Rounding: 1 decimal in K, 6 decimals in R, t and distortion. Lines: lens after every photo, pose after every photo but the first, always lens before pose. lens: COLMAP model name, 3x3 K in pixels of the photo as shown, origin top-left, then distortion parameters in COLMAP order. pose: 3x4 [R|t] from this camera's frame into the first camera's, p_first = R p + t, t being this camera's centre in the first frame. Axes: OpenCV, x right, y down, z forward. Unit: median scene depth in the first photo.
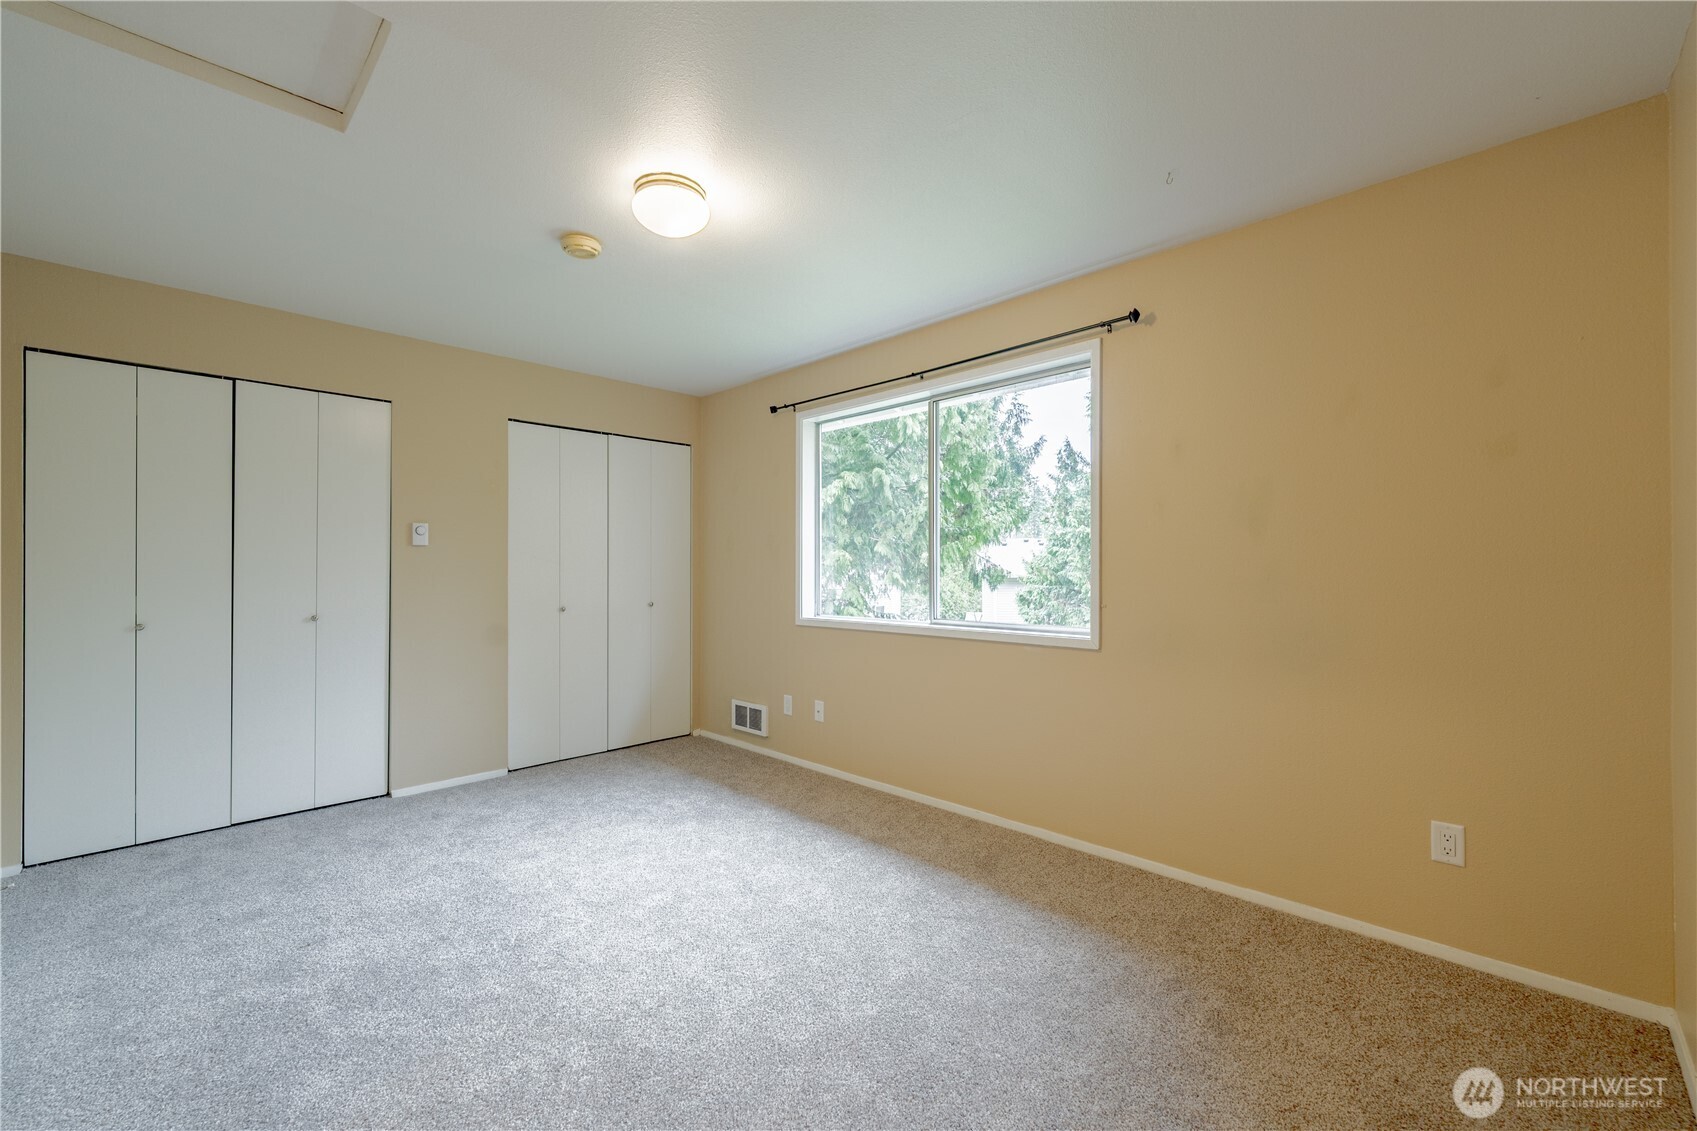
lens RADIAL K [[708.4, 0, 861.9], [0, 708.4, 572.3], [0, 0, 1]] dist [-0.000242, -0.000390]
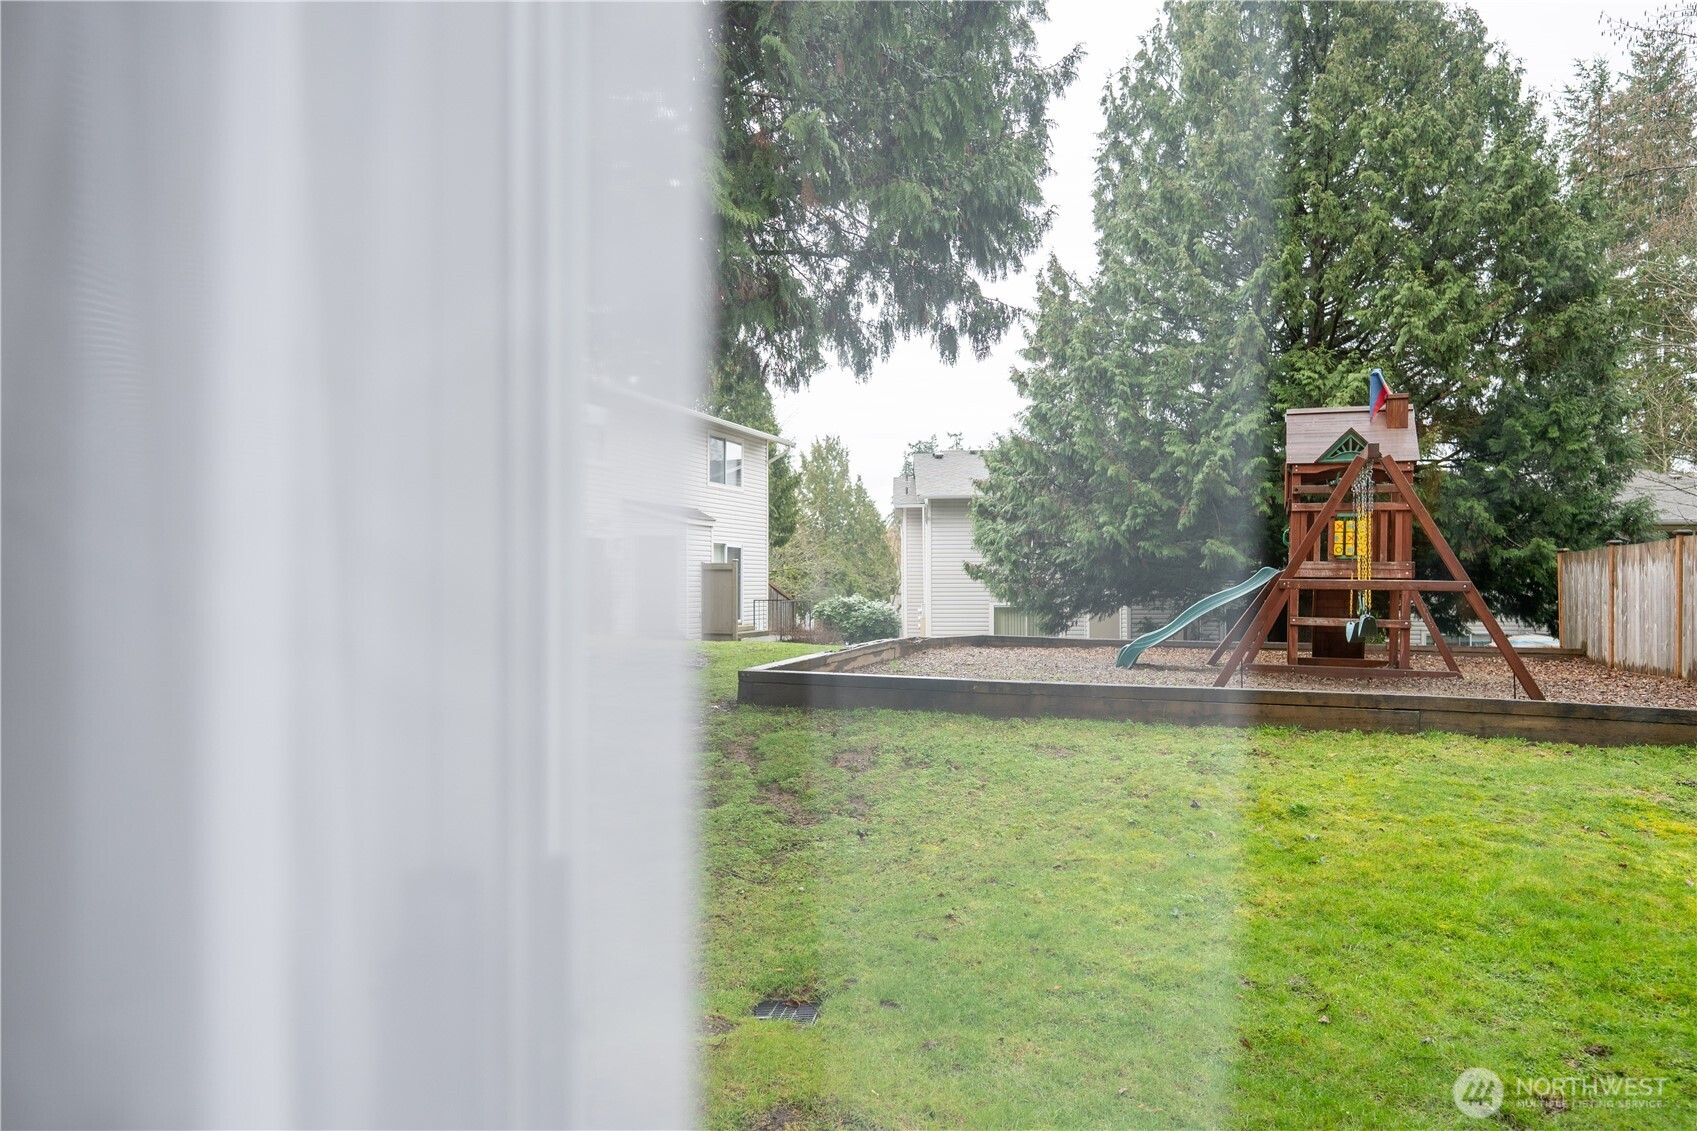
lens RADIAL K [[1092.9, 0, 847.8], [0, 1092.9, 572.9], [0, 0, 1]] dist [-0.002371, -0.015940]
pose [[0.990482, -0.003526, 0.137599, -0.020274], [0.003787, 0.999991, -0.001634, 0.271051], [-0.137592, 0.002139, 0.990487, 0.391503]]
